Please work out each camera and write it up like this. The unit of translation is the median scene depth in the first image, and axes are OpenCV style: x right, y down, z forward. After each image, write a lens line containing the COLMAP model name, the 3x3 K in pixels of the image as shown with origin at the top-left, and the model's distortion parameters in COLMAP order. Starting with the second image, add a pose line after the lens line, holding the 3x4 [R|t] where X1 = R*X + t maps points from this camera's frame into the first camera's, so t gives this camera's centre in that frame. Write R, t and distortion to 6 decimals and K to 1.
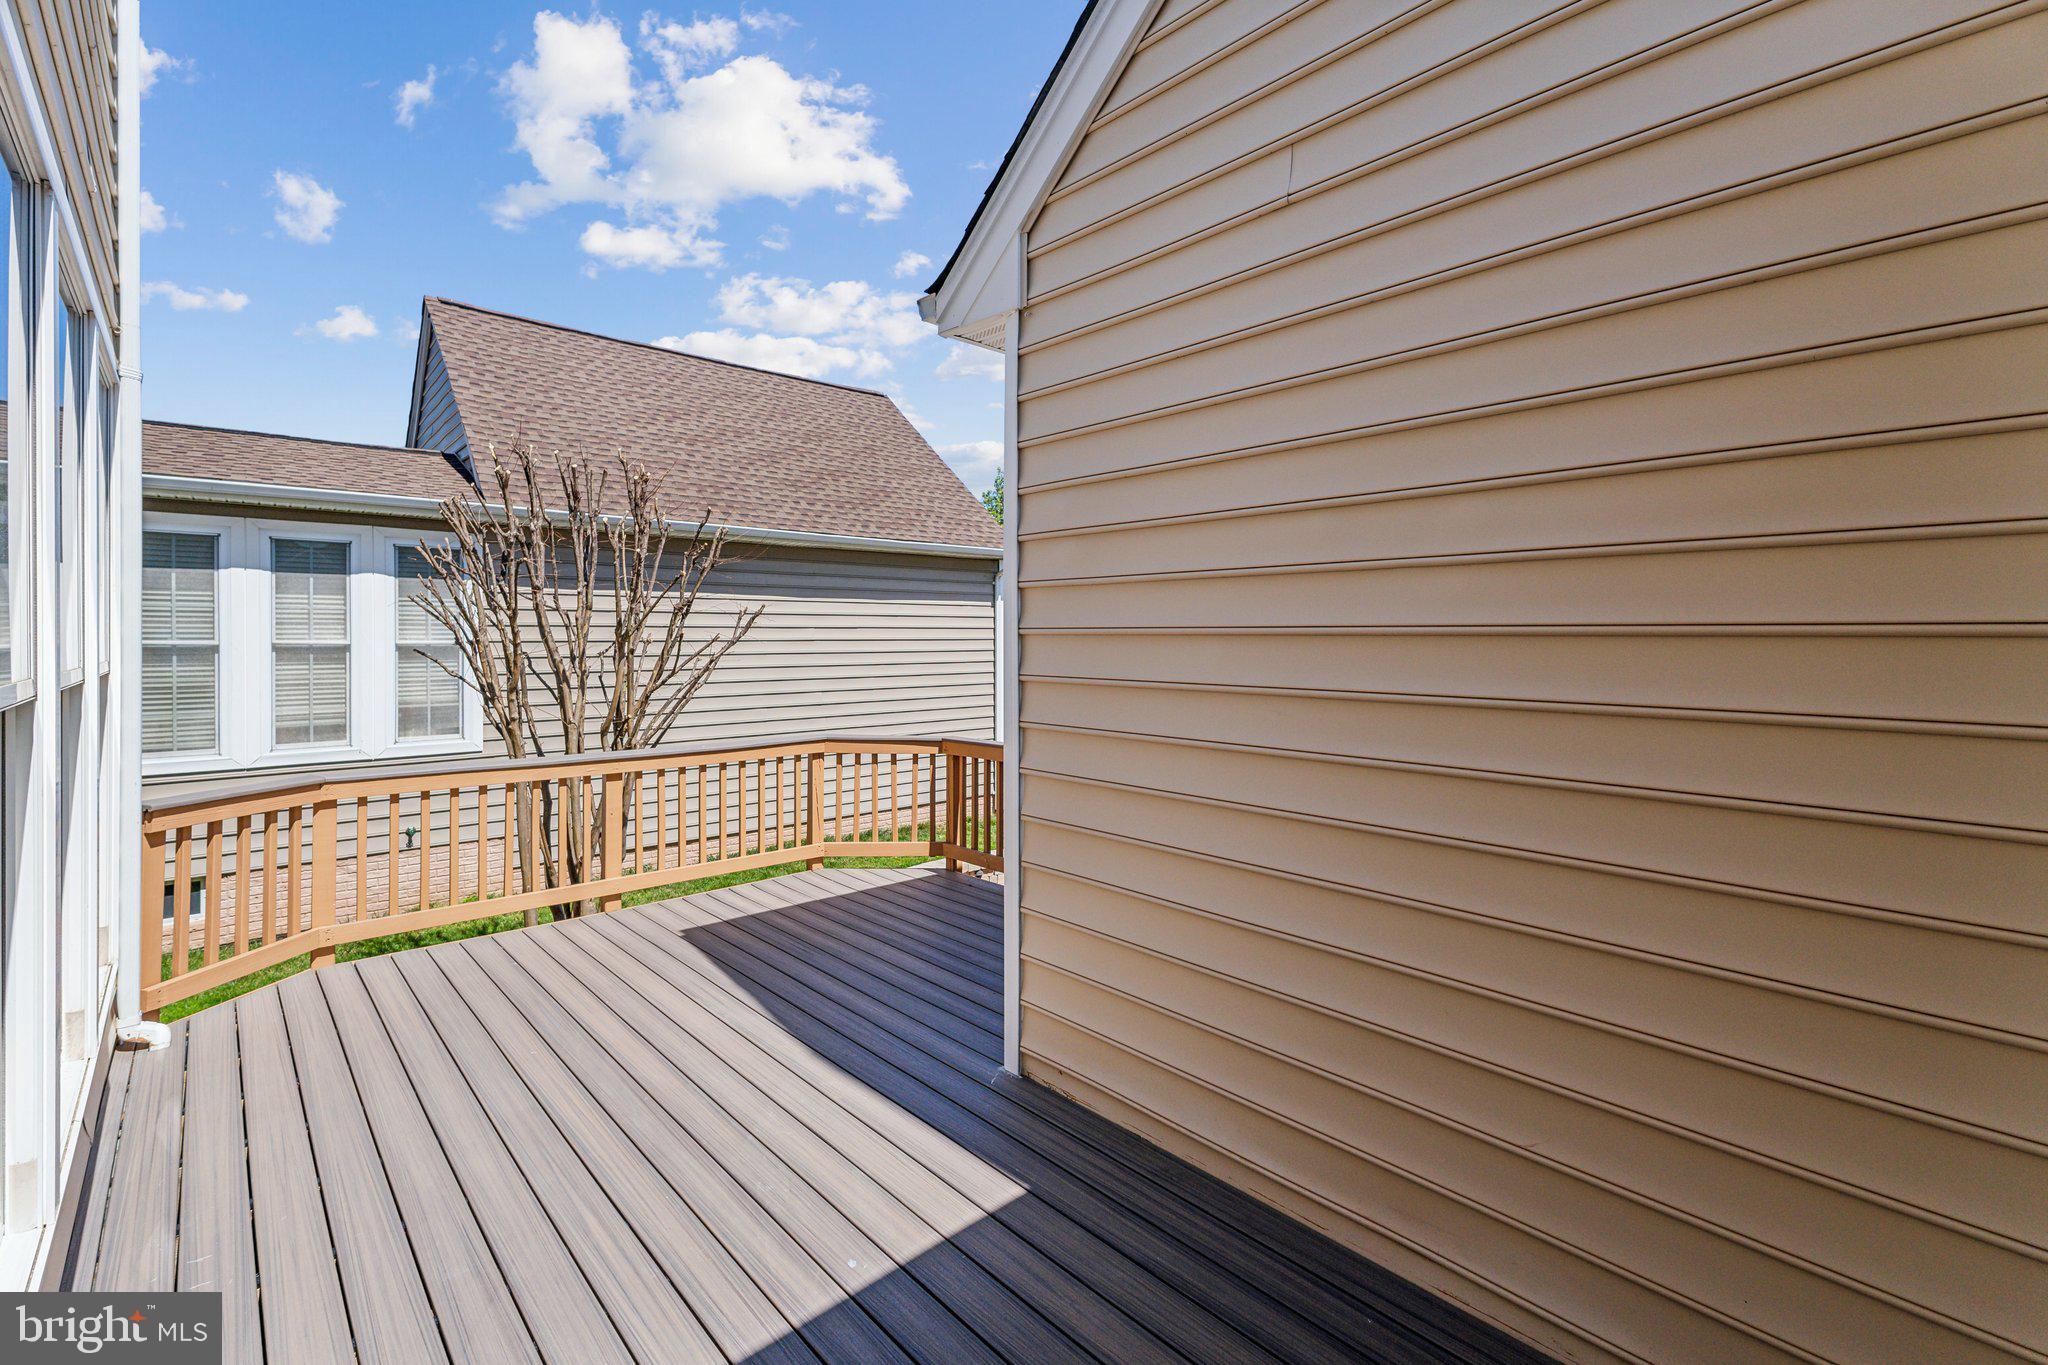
lens RADIAL K [[887.2, 0, 1030.2], [0, 887.2, 645.0], [0, 0, 1]] dist [0.001306, 0.000272]
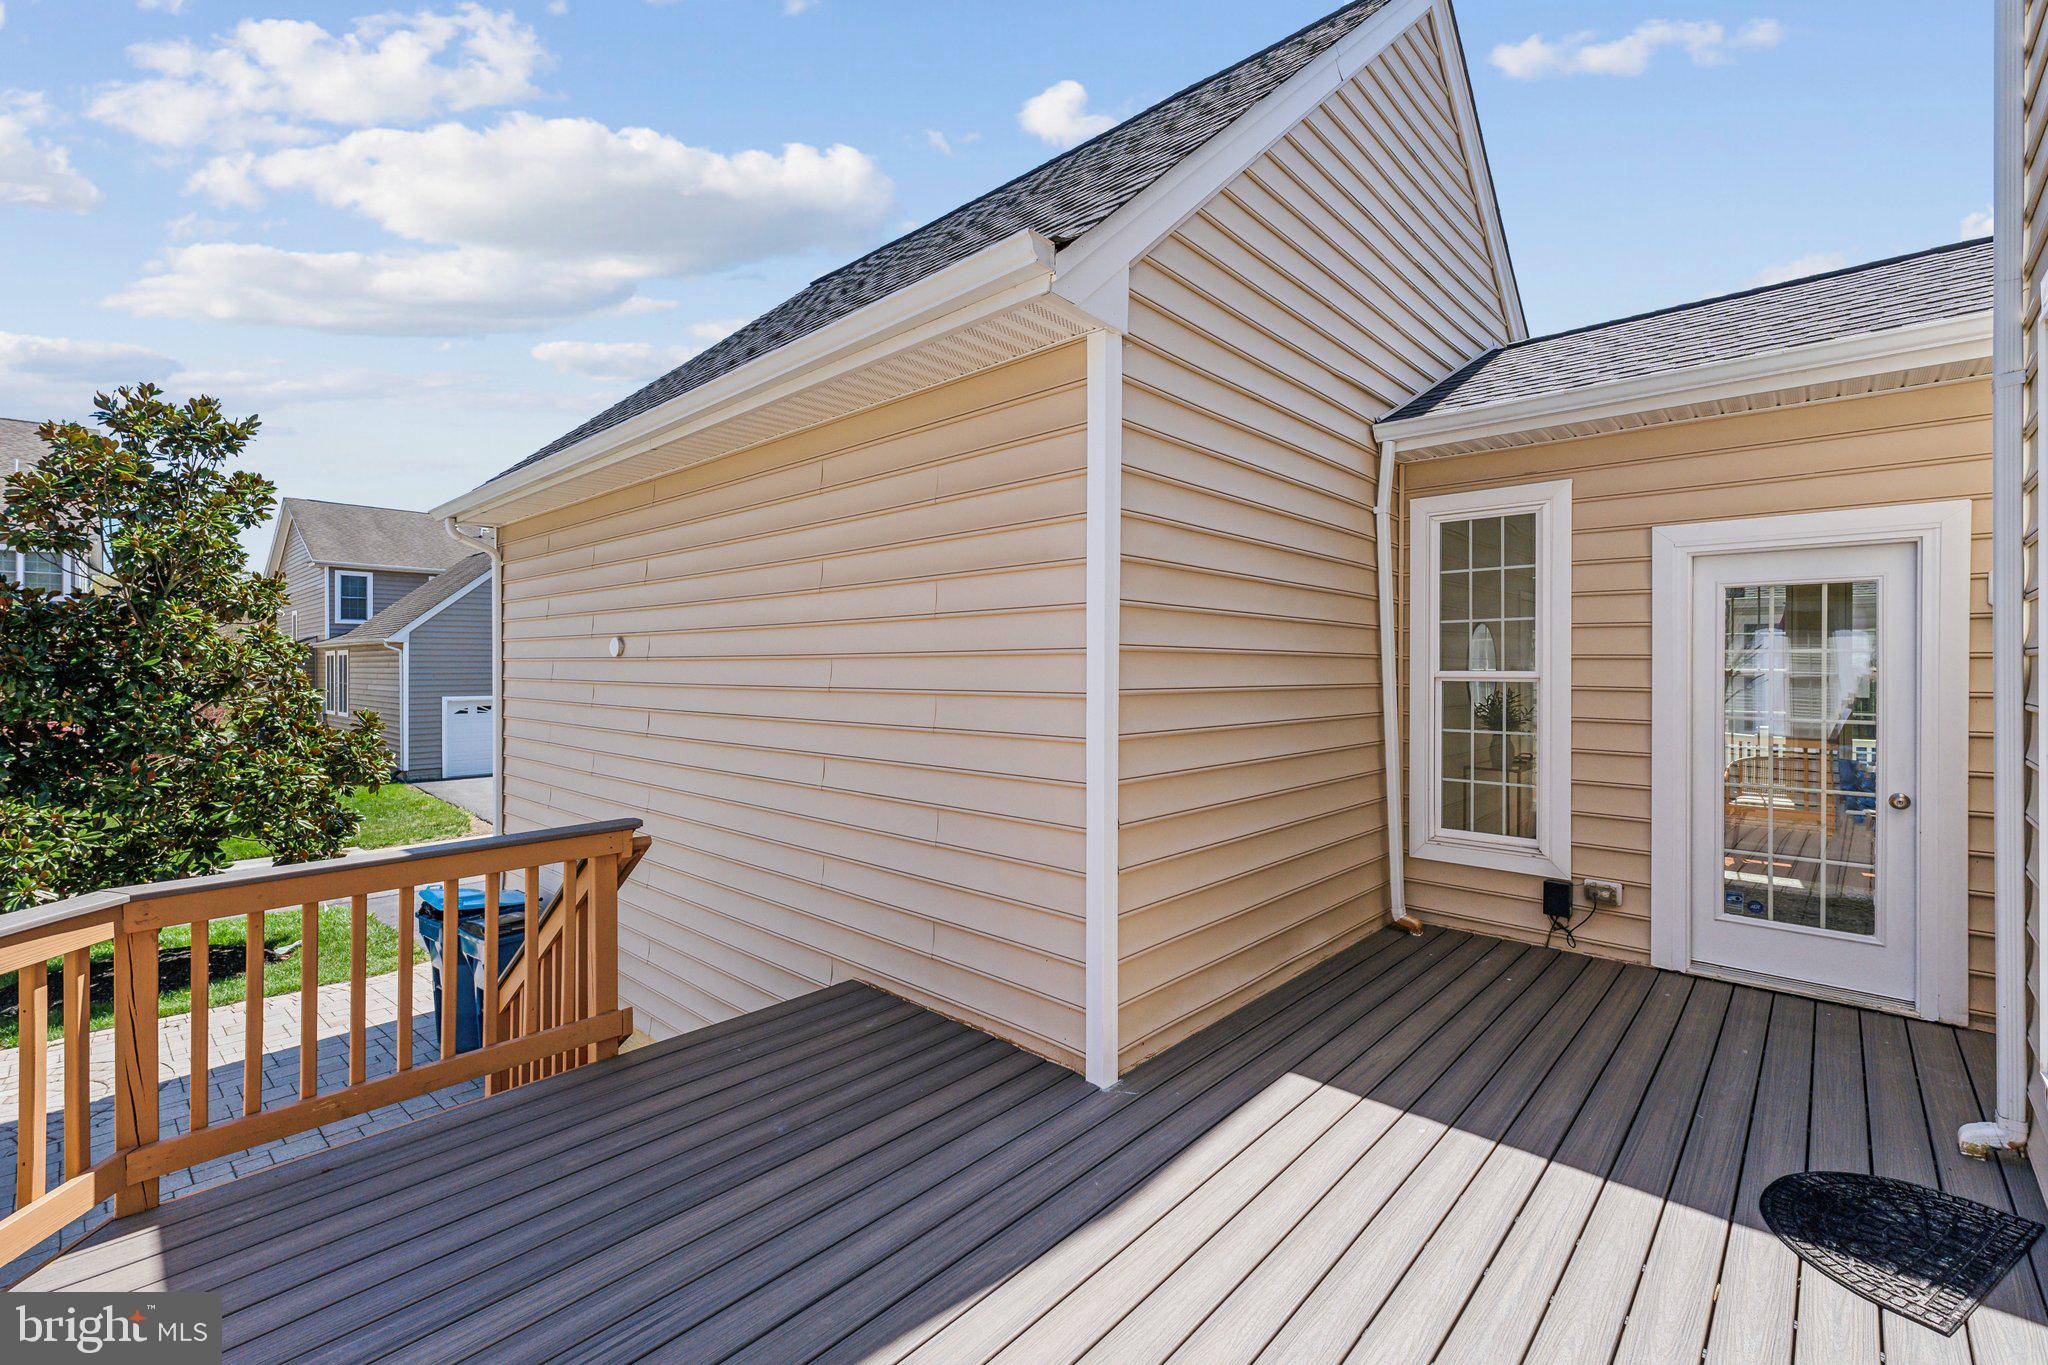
lens RADIAL K [[884.9, 0, 1024.0], [0, 884.9, 682.5], [0, 0, 1]] dist [0.000614, 0.000070]
pose [[-0.083510, -0.015456, 0.996387, -0.386440], [0.003396, 0.999869, 0.015794, 0.002393], [-0.996501, 0.004703, -0.083447, 0.451668]]
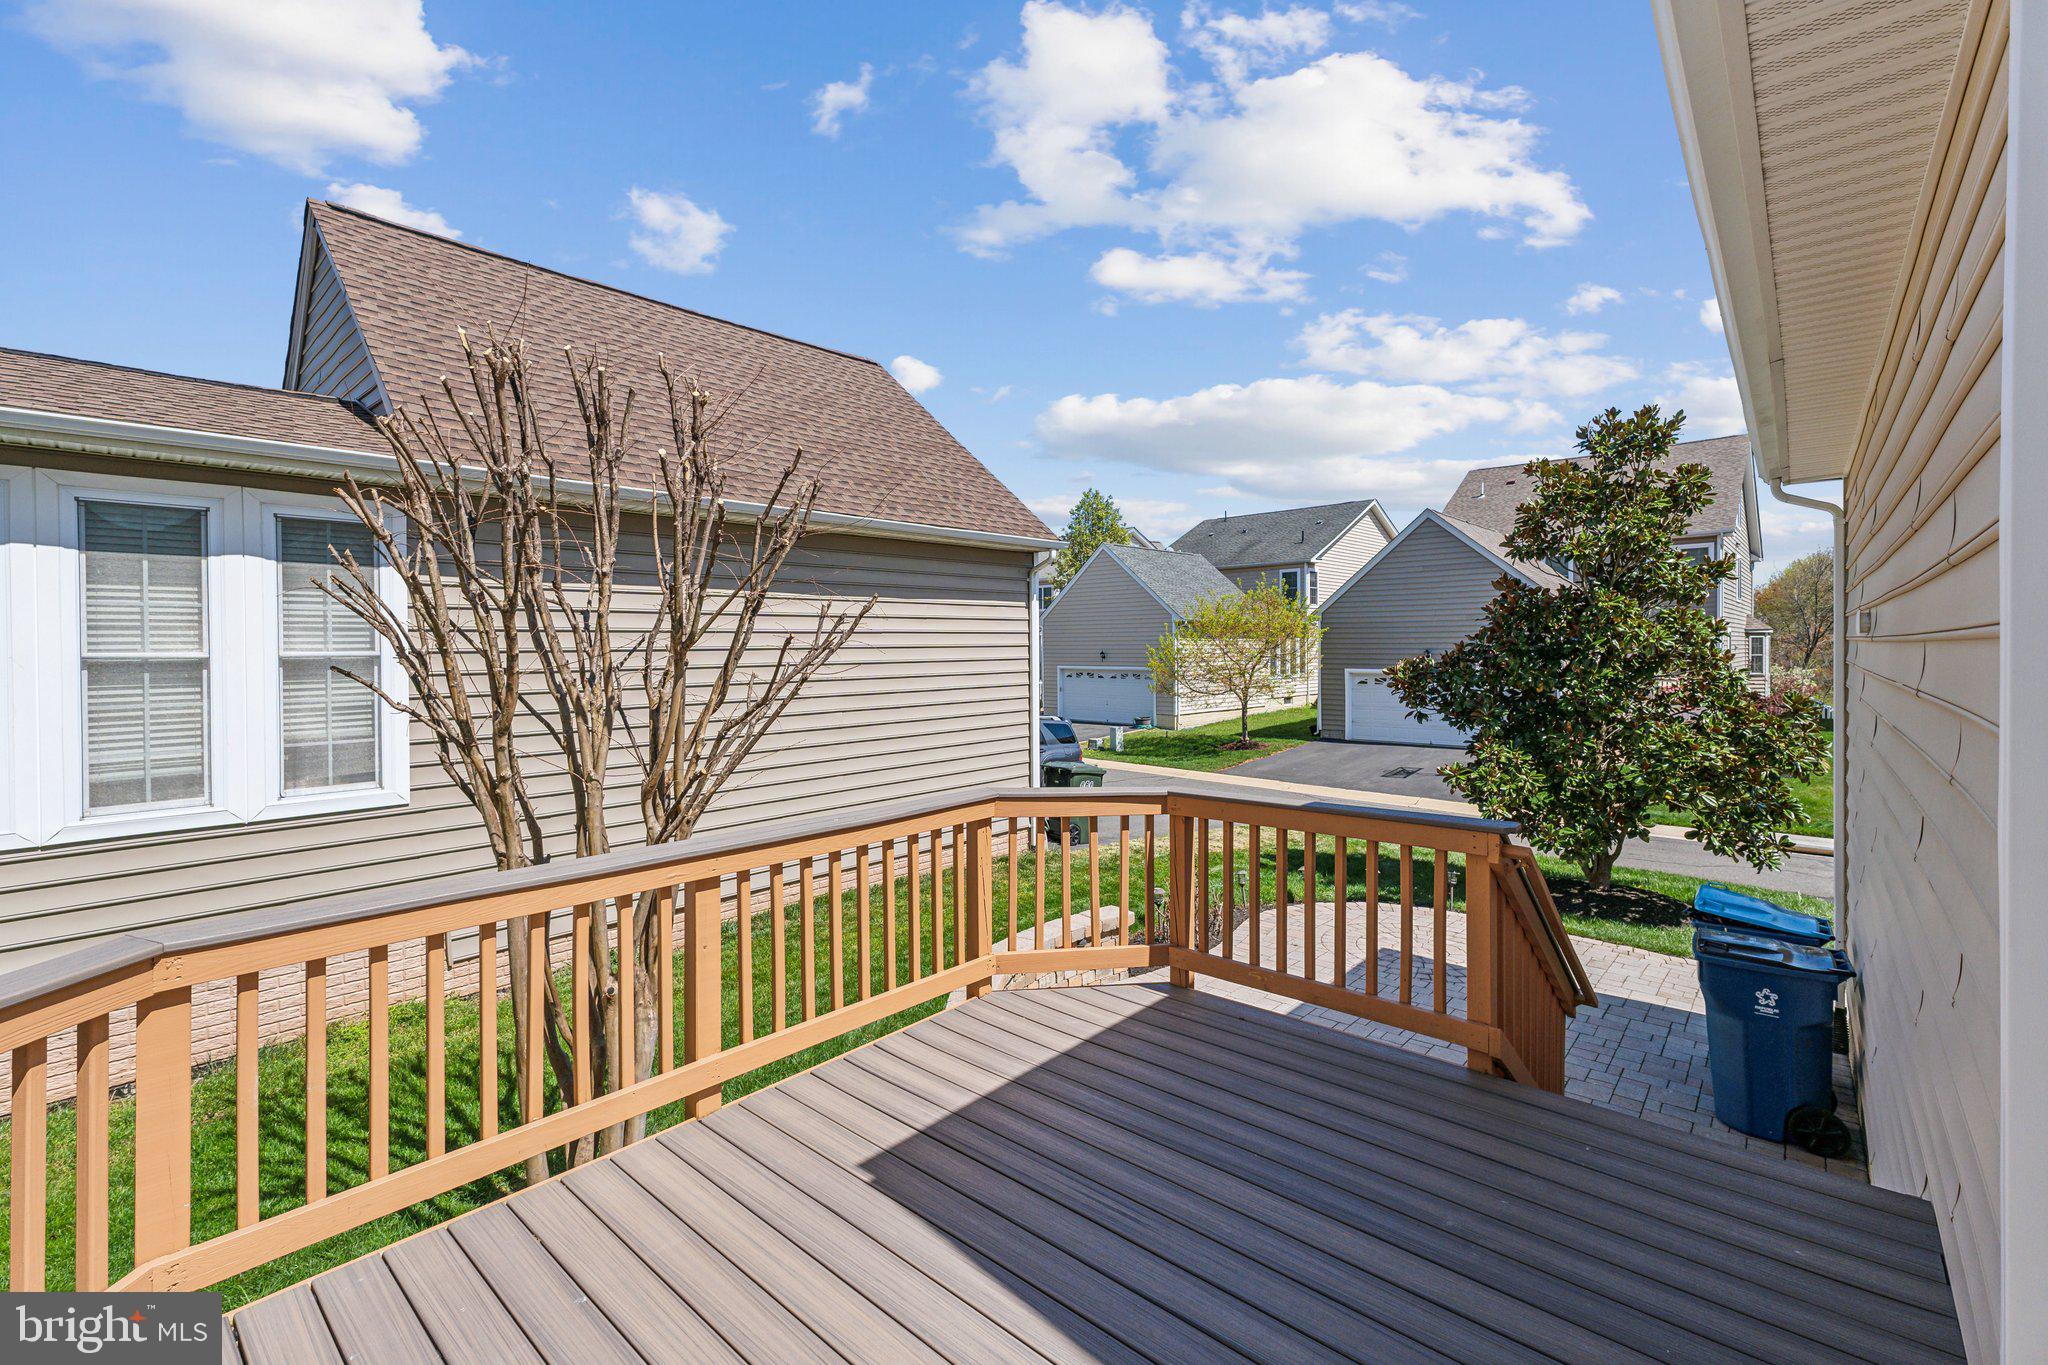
lens RADIAL K [[871.8, 0, 1020.1], [0, 871.8, 657.6], [0, 0, 1]] dist [0.001813, 0.000318]
pose [[0.995183, -0.006602, 0.097809, -0.197628], [0.006002, 0.999961, 0.006422, -0.001289], [-0.097847, -0.005804, 0.995185, 0.253691]]
